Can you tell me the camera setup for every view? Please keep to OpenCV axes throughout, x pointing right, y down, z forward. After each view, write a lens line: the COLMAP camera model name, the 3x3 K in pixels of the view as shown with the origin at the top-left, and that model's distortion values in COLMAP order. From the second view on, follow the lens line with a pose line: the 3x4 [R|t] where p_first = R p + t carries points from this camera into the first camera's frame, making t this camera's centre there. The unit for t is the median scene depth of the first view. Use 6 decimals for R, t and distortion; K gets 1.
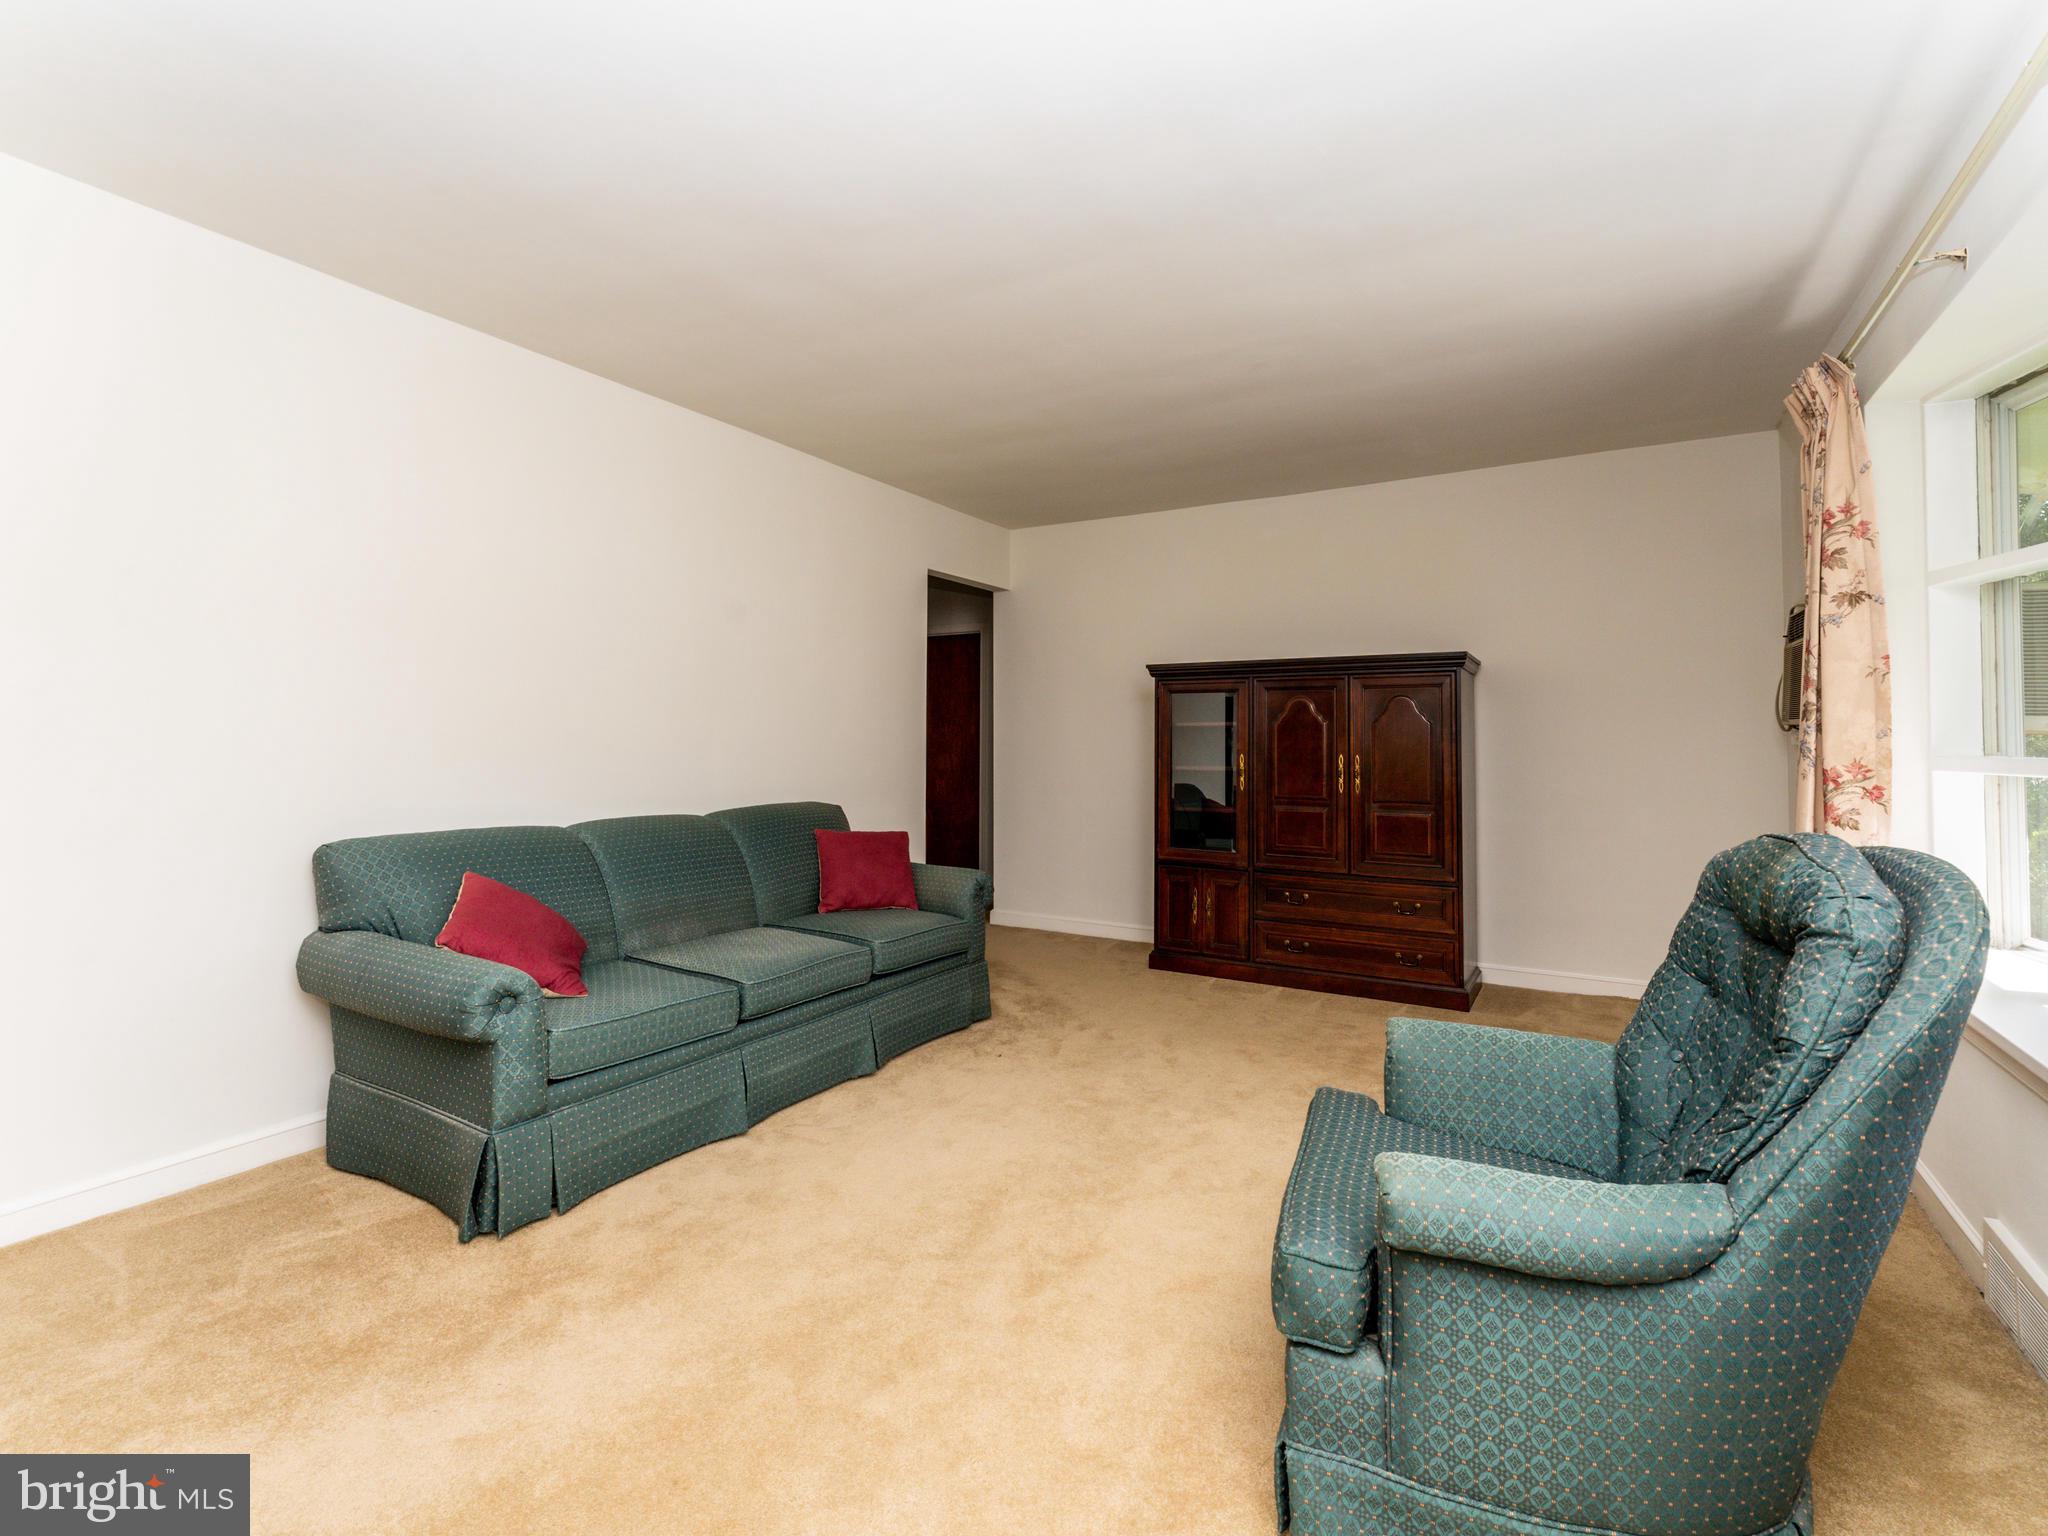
lens RADIAL K [[933.9, 0, 1021.4], [0, 933.9, 716.4], [0, 0, 1]] dist [-0.019142, 0.000300]
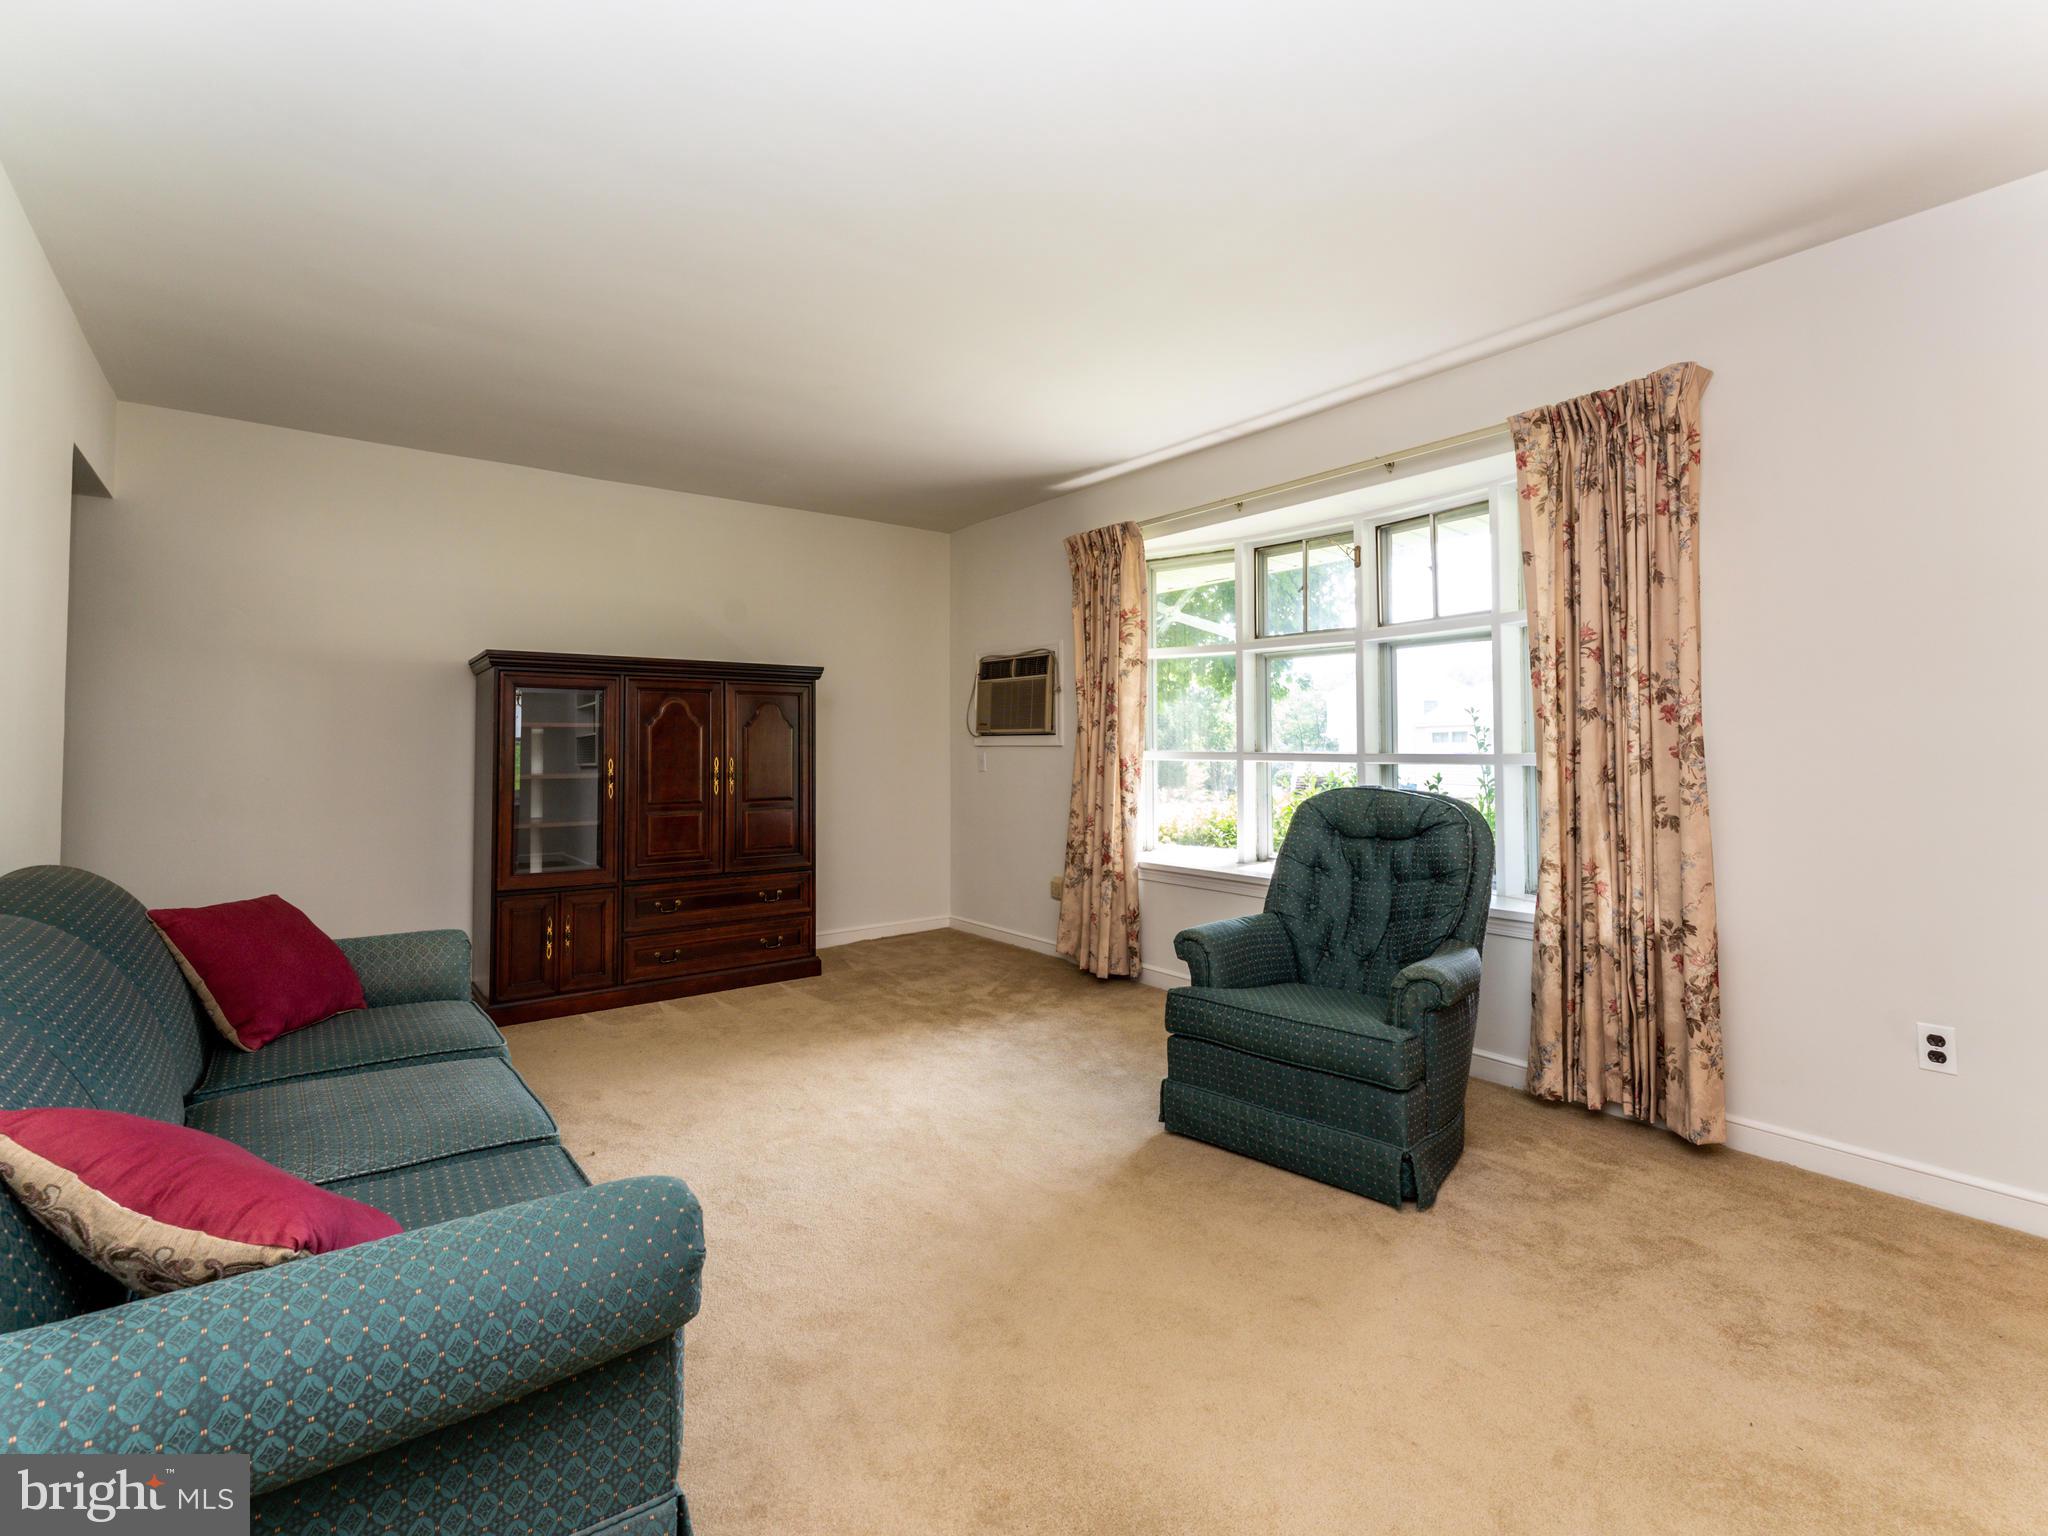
lens RADIAL K [[933.9, 0, 1021.4], [0, 933.9, 716.4], [0, 0, 1]] dist [-0.019142, 0.000300]
pose [[0.365319, 0.024781, 0.930552, -0.513005], [-0.021597, 0.999602, -0.018141, 0.007775], [-0.930632, -0.013469, 0.365709, 0.330676]]
